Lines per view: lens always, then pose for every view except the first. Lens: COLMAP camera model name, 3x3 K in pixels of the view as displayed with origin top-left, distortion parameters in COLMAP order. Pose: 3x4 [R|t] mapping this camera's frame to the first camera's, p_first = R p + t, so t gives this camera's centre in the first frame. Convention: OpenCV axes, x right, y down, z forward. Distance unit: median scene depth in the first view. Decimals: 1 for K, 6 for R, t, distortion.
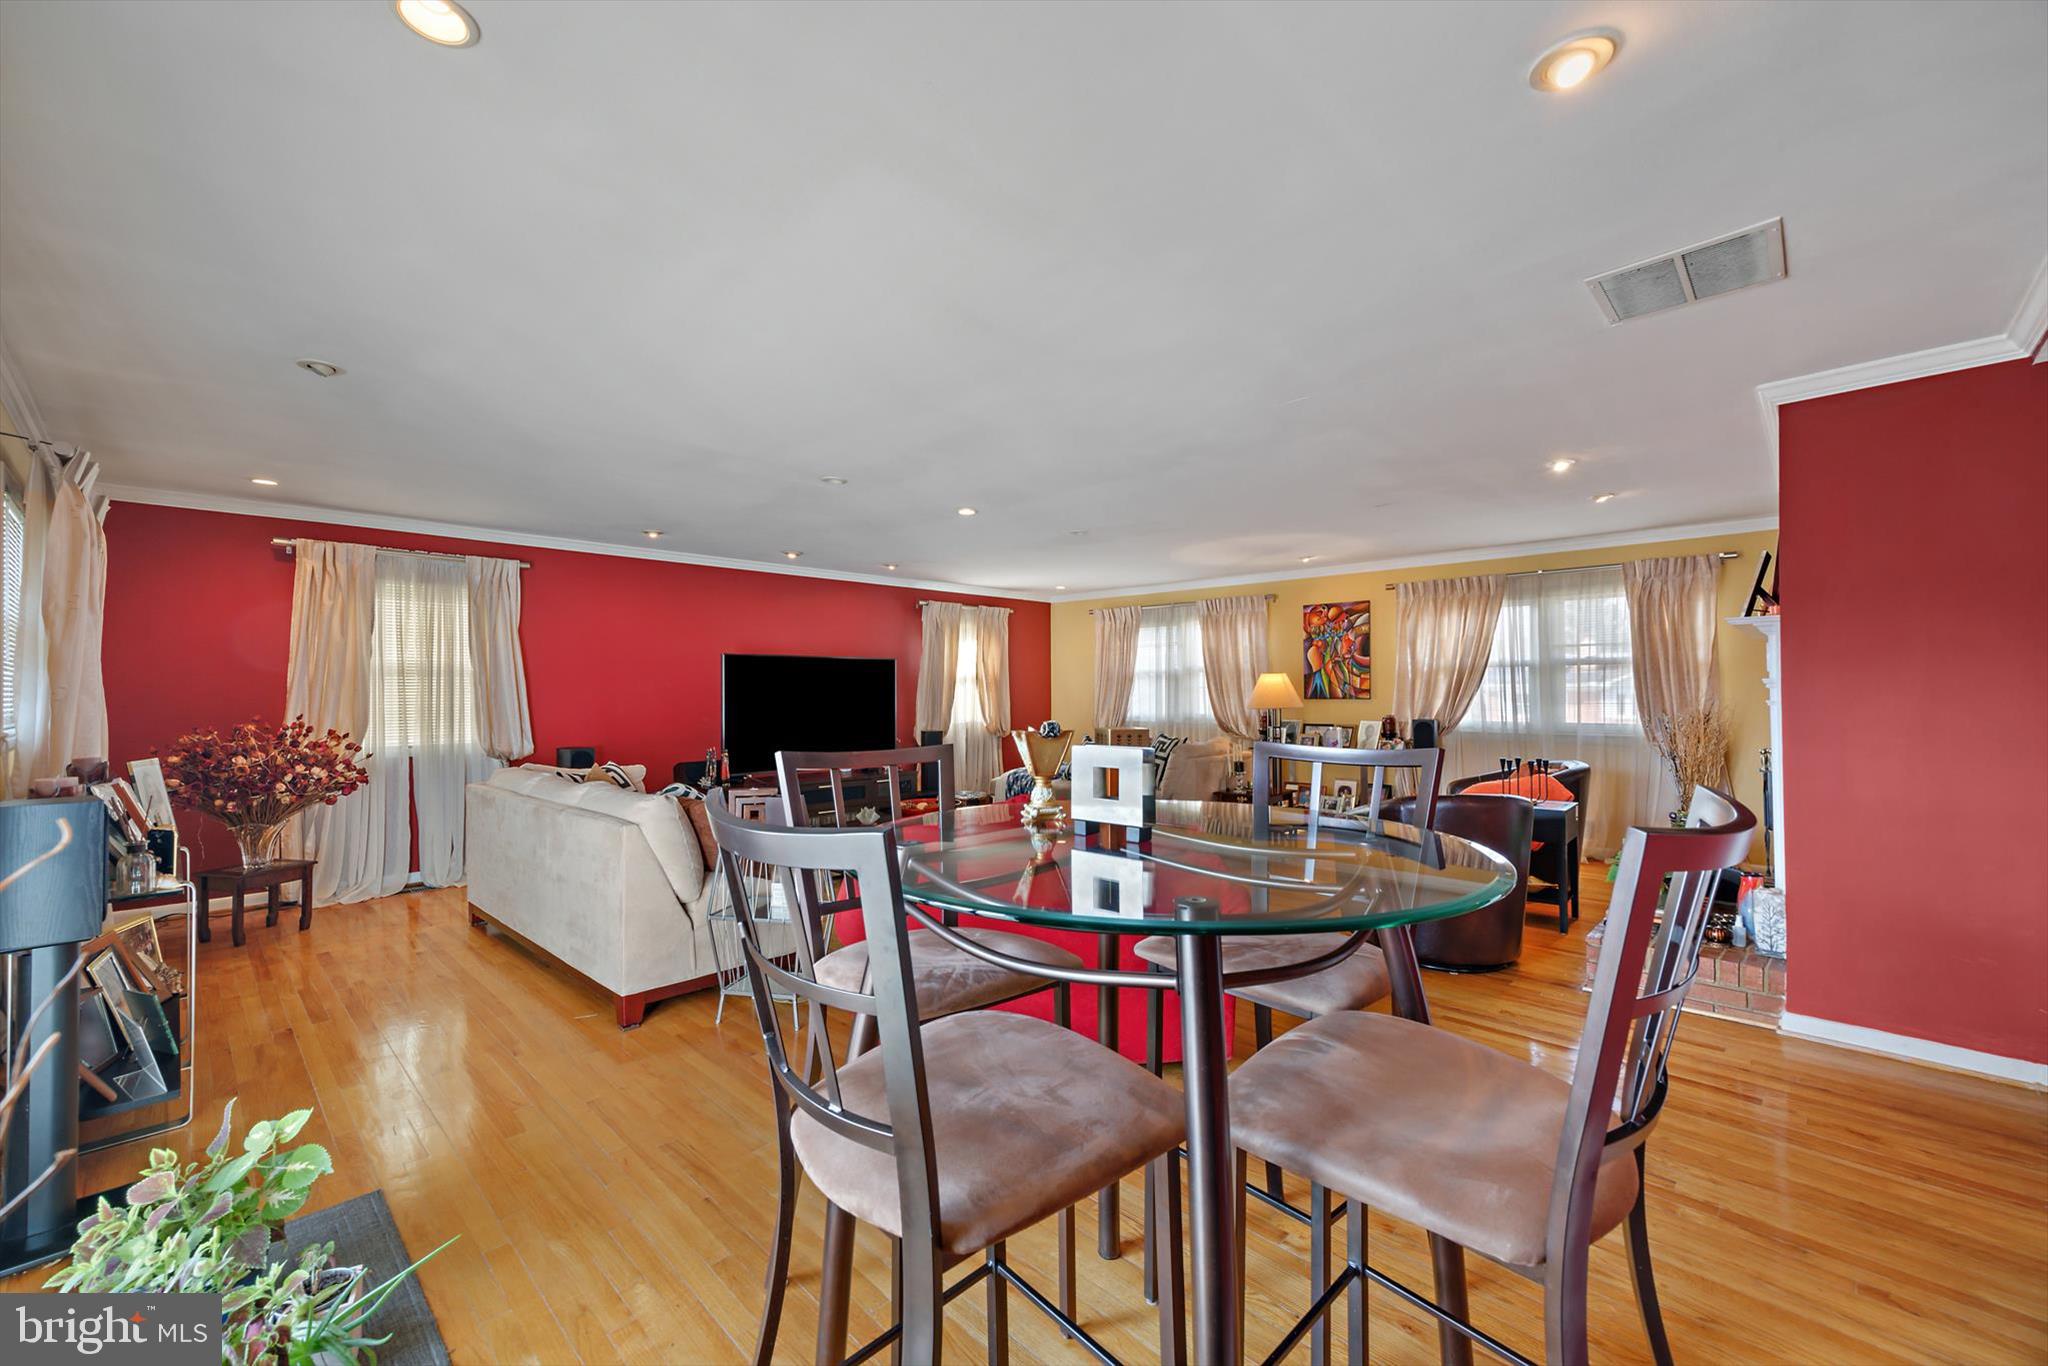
lens RADIAL K [[767.4, 0, 1030.1], [0, 767.4, 684.0], [0, 0, 1]] dist [0.001472, 0.000174]
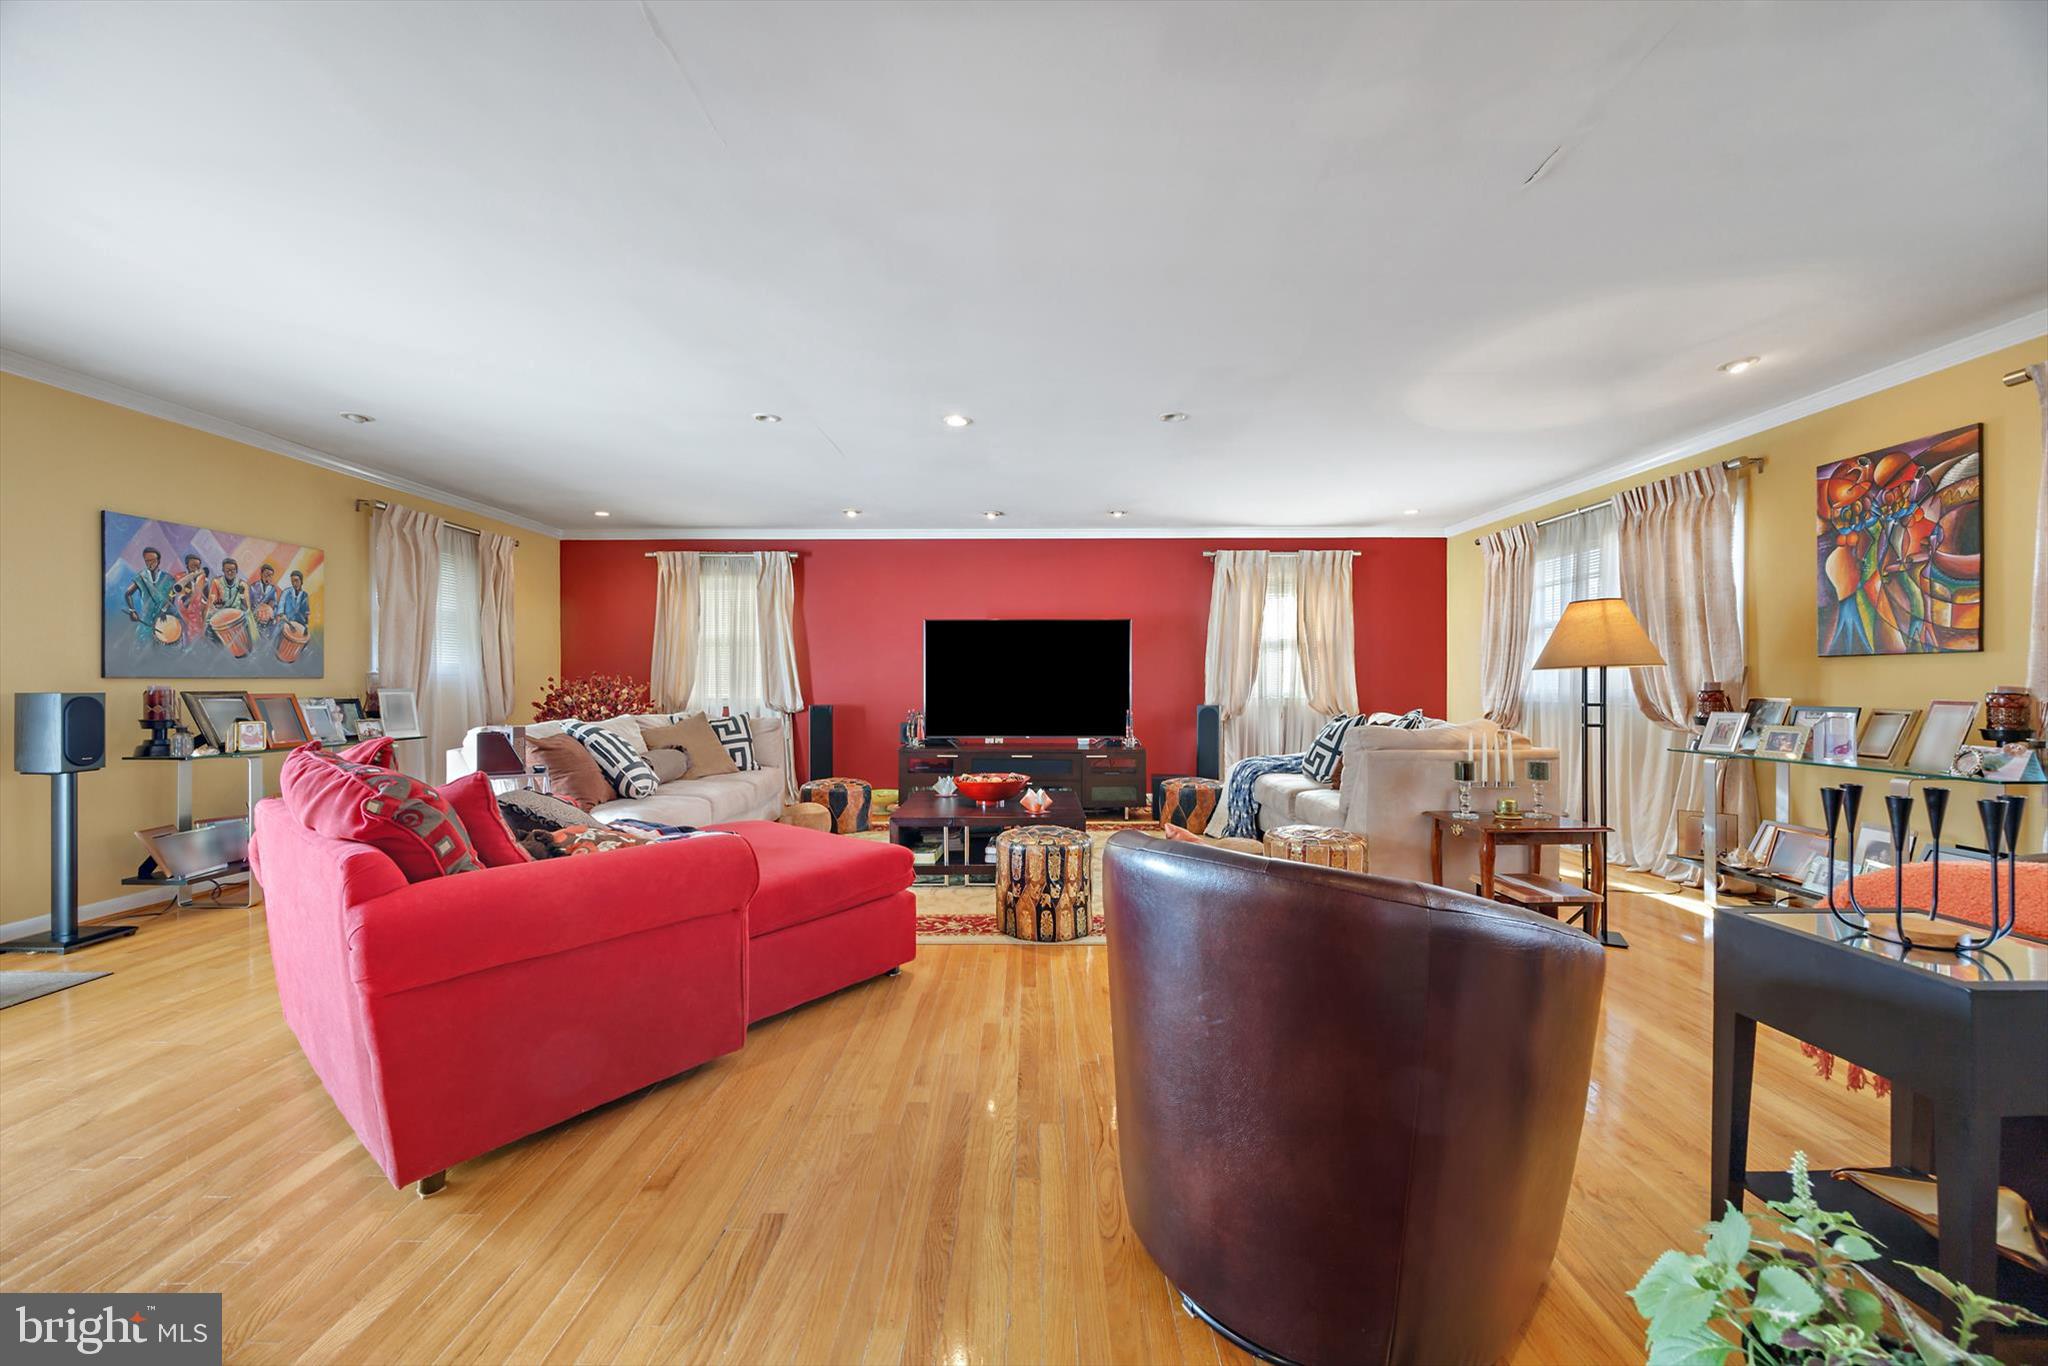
lens RADIAL K [[767.4, 0, 1027.8], [0, 767.4, 680.9], [0, 0, 1]] dist [0.001472, 0.000174]
pose [[0.704274, 0.002064, -0.709926, 0.366657], [0.003246, 0.999976, 0.006127, 0.030910], [0.709921, -0.006620, 0.704250, 0.312213]]
